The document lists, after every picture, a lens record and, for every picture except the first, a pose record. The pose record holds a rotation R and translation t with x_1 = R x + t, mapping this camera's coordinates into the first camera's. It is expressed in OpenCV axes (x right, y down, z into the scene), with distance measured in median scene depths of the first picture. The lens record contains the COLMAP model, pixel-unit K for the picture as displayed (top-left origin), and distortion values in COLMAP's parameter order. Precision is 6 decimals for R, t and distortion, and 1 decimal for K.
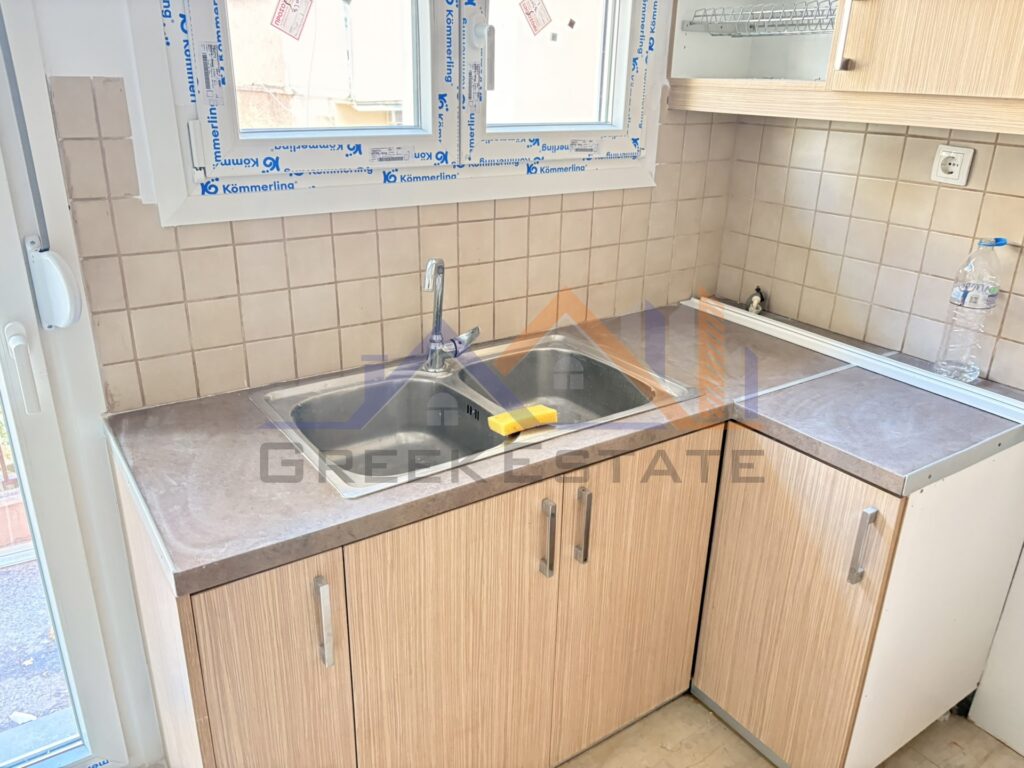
lens RADIAL K [[786.1, 0, 505.7], [0, 786.1, 380.6], [0, 0, 1]] dist [-0.008487, -0.002508]
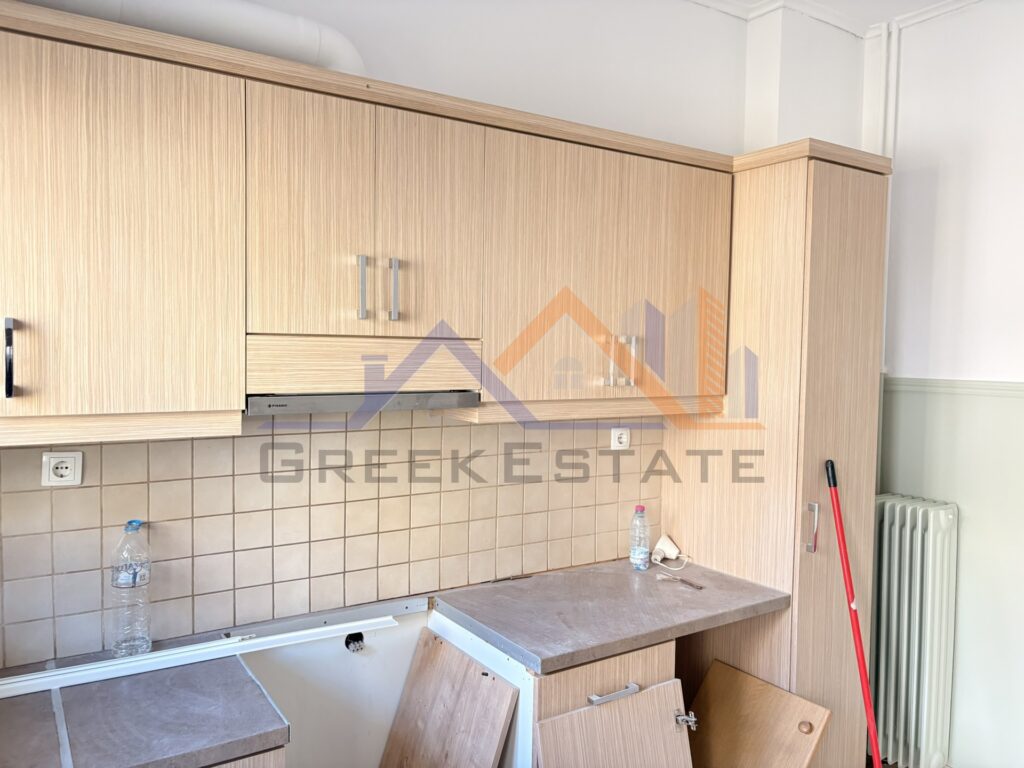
lens RADIAL K [[765.4, 0, 513.6], [0, 765.4, 386.9], [0, 0, 1]] dist [-0.004218, -0.007596]
pose [[0.012837, -0.066706, 0.997690, -0.461971], [0.359548, 0.931344, 0.057644, -0.230282], [-0.933038, 0.357978, 0.035940, 0.376941]]
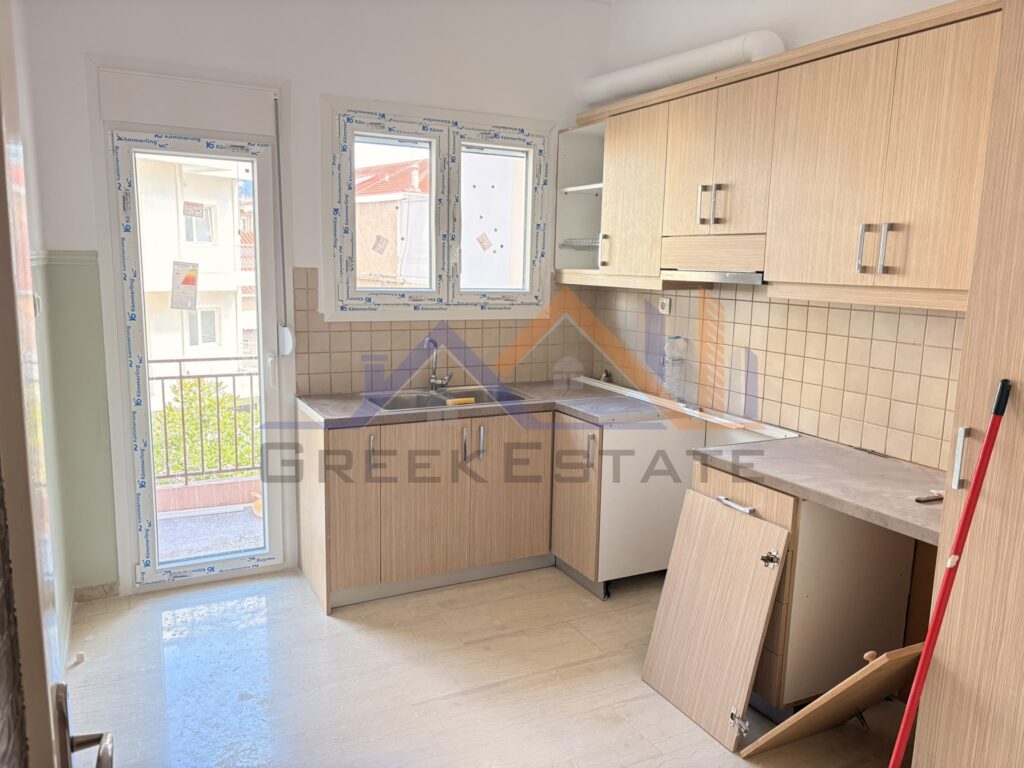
lens RADIAL K [[765.4, 0, 513.6], [0, 765.4, 386.9], [0, 0, 1]] dist [-0.004218, -0.007596]
pose [[0.993835, 0.019207, -0.109194, 0.375456], [-0.042231, 0.976215, -0.212653, 0.424933], [0.102512, 0.215954, 0.971007, -1.092363]]
